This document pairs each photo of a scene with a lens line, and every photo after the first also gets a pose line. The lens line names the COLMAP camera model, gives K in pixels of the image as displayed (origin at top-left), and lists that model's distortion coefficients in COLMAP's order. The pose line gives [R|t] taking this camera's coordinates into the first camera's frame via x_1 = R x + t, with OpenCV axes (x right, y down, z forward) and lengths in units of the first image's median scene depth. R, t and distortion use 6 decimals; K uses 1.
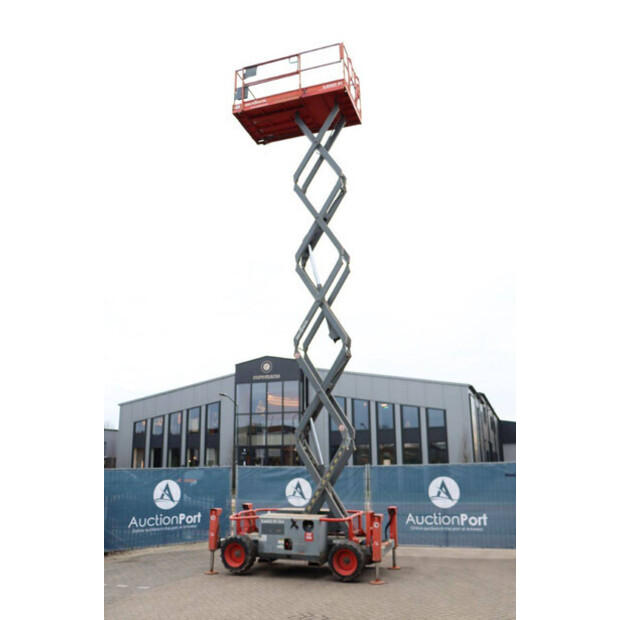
lens RADIAL K [[574.3, 0, 306.0], [0, 574.3, 310.3], [0, 0, 1]] dist [-0.085197, 0.000000]
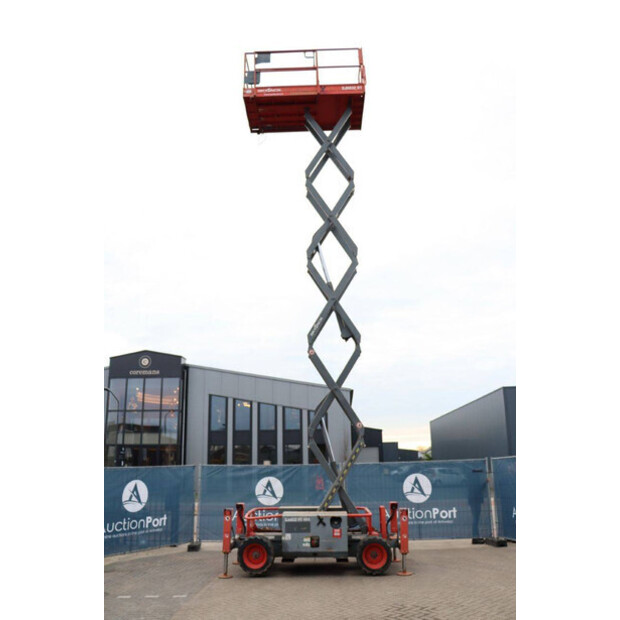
lens RADIAL K [[574.3, 0, 312.1], [0, 574.3, 311.3], [0, 0, 1]] dist [-0.085197, 0.000000]
pose [[0.949950, 0.074041, 0.303500, -0.287970], [-0.073660, 0.997202, -0.012720, 0.019062], [-0.303592, -0.010272, 0.952747, 0.048867]]
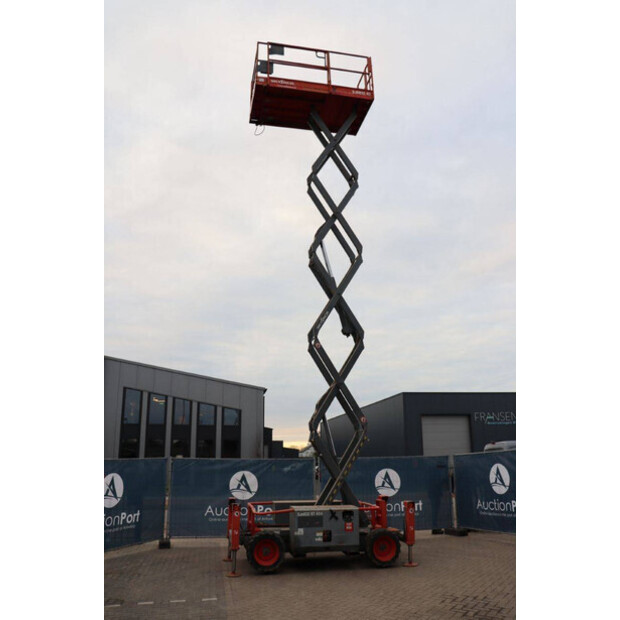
lens RADIAL K [[536.4, 0, 319.2], [0, 536.4, 310.6], [0, 0, 1]] dist [-0.096169, 0.008799]
pose [[0.847086, 0.142826, 0.511905, -0.444903], [-0.135609, 0.989415, -0.051653, 0.060147], [-0.513864, -0.025664, 0.857488, 0.184875]]
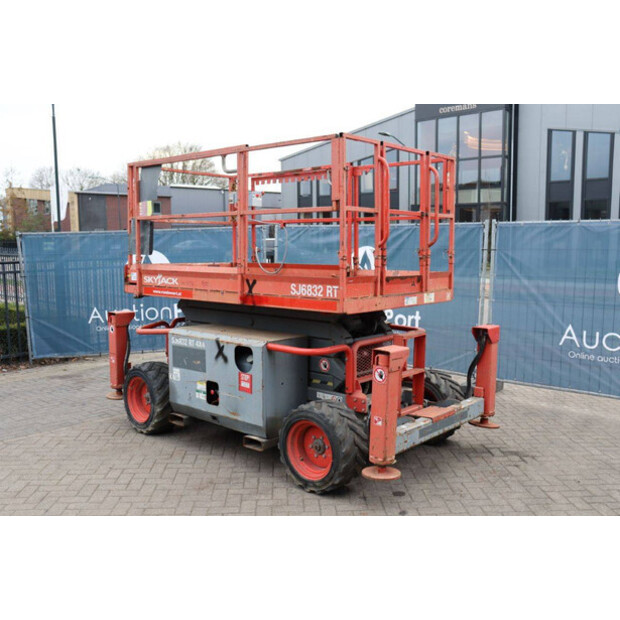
lens RADIAL K [[633.8, 0, 310.8], [0, 633.8, 310.9], [0, 0, 1]] dist [-0.025565, 0.000000]
pose [[0.928735, 0.039962, -0.368584, 0.178175], [0.103061, 0.927160, 0.360212, 0.139670], [0.356131, -0.372528, 0.856968, 0.485274]]
